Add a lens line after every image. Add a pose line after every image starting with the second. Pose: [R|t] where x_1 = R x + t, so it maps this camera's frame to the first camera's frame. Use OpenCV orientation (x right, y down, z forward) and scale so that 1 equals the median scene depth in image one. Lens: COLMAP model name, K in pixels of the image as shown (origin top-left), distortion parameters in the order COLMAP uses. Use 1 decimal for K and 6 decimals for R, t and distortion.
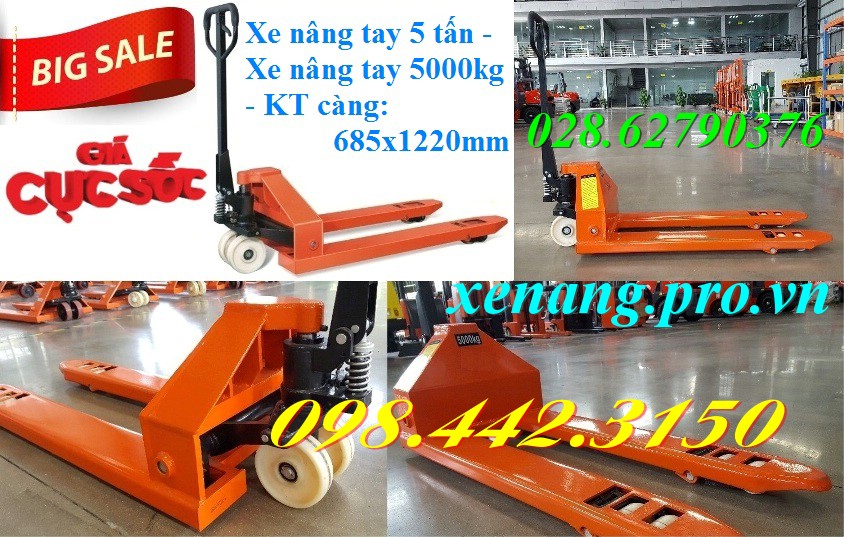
lens RADIAL K [[782.8, 0, 422.8], [0, 782.8, 270.1], [0, 0, 1]] dist [-0.012904, 0.000000]
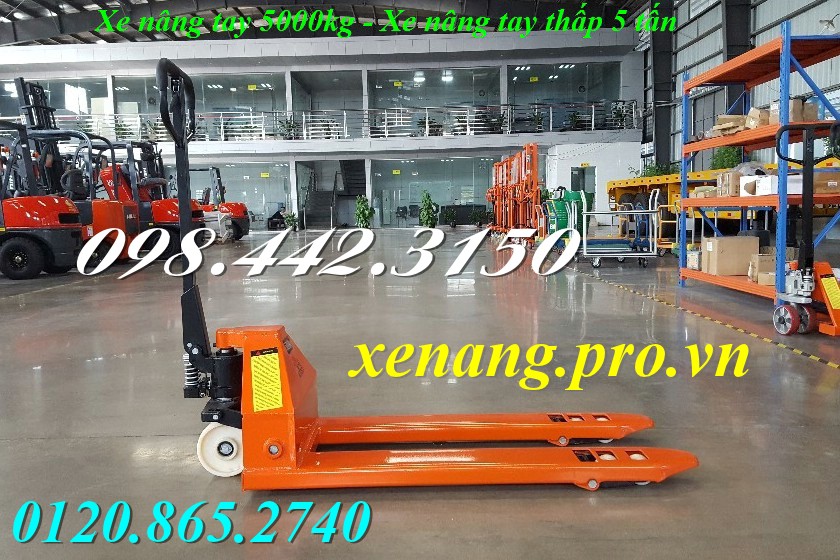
lens RADIAL K [[677.2, 0, 418.9], [0, 677.2, 277.8], [0, 0, 1]] dist [-0.005179, 0.001448]
pose [[0.999960, -0.000296, 0.008899, 0.318799], [0.000336, 0.999990, -0.004401, -0.171255], [-0.008898, 0.004404, 0.999951, 0.512236]]
